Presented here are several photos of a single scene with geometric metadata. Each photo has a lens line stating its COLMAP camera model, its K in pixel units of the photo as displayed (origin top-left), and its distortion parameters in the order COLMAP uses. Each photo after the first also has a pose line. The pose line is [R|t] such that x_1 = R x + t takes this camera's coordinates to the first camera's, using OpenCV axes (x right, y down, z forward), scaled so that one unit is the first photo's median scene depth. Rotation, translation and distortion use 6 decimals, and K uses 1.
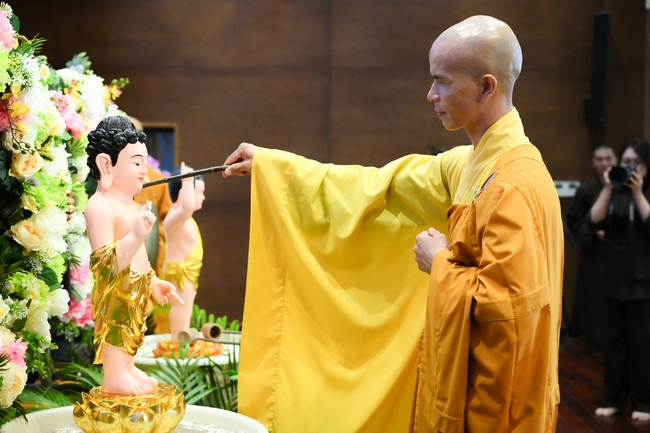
lens RADIAL K [[1032.5, 0, 325.4], [0, 1032.5, 212.2], [0, 0, 1]] dist [0.015583, 0.000000]
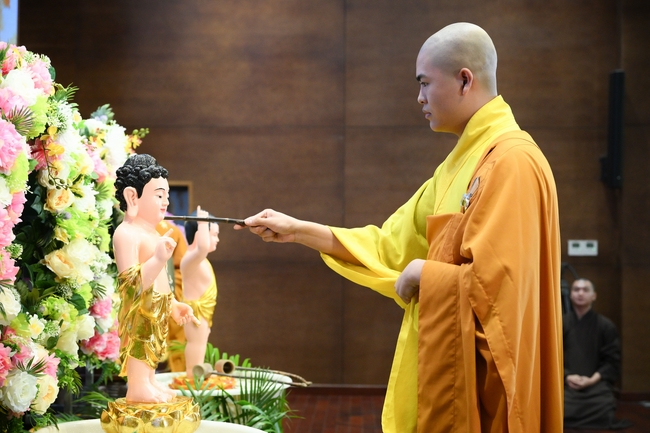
lens RADIAL K [[1082.3, 0, 315.6], [0, 1082.3, 230.5], [0, 0, 1]] dist [0.018648, 0.000000]
pose [[0.999649, 0.001442, -0.026456, 0.012508], [-0.002716, 0.998836, -0.048153, 0.031904], [0.026356, 0.048208, 0.998490, -0.115956]]
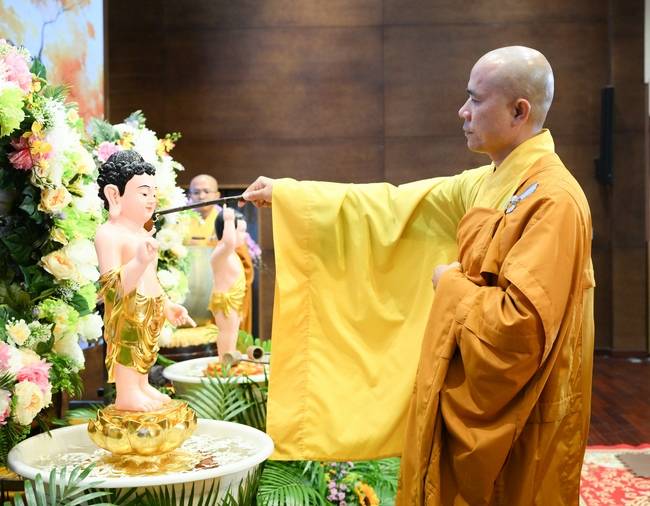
lens RADIAL K [[816.8, 0, 377.0], [0, 816.8, 257.7], [0, 0, 1]] dist [0.007163, 0.000000]
pose [[0.999547, -0.015162, -0.025987, 0.053750], [0.015049, 0.999877, -0.004524, 0.017920], [0.026053, 0.004131, 0.999652, 0.113344]]
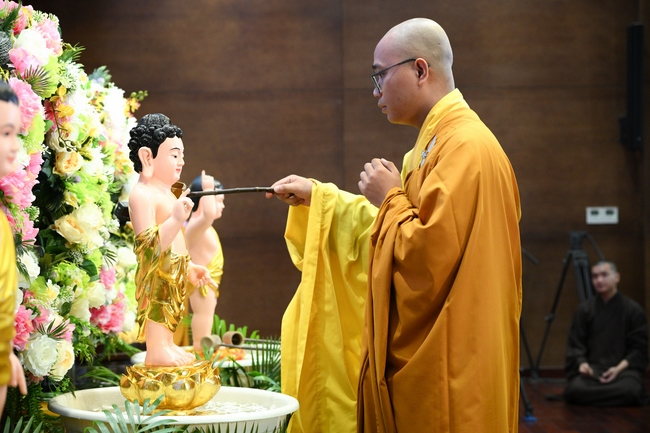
lens RADIAL K [[1201.0, 0, 325.5], [0, 1201.0, 214.4], [0, 0, 1]] dist [0.020032, 0.000000]
pose [[0.999781, -0.018581, -0.009625, -0.007388], [0.018152, 0.998915, -0.042879, 0.050218], [0.010412, 0.042695, 0.999034, -0.189348]]
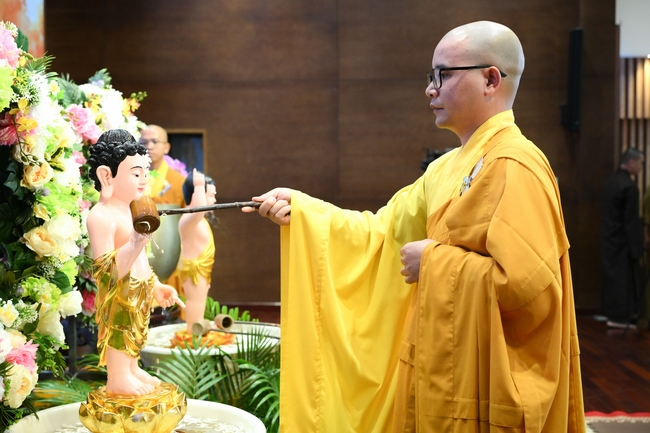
lens RADIAL K [[873.0, 0, 323.3], [0, 873.0, 218.3], [0, 0, 1]] dist [0.009849, 0.000000]
pose [[0.999781, -0.007908, -0.019378, 0.015972], [0.008268, 0.999793, 0.018588, -0.012299], [0.019227, -0.018744, 0.999639, 0.082470]]
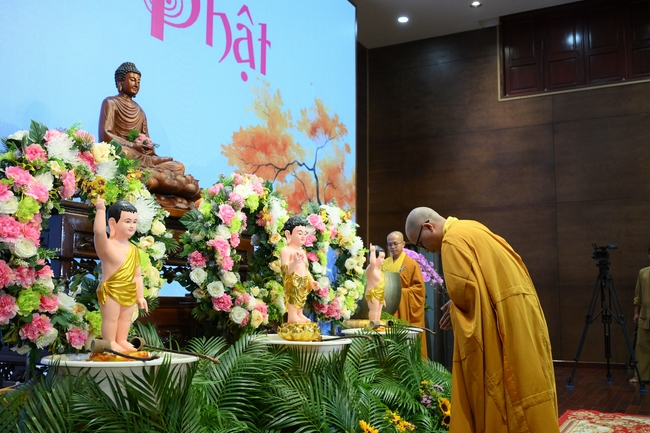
lens RADIAL K [[669.7, 0, 323.9], [0, 669.7, 222.2], [0, 0, 1]] dist [-0.000156, 0.000000]
pose [[0.891944, -0.055701, -0.448701, 0.433305], [-0.005003, 0.991106, -0.132979, 0.101884], [0.452118, 0.120855, 0.883733, -0.321377]]
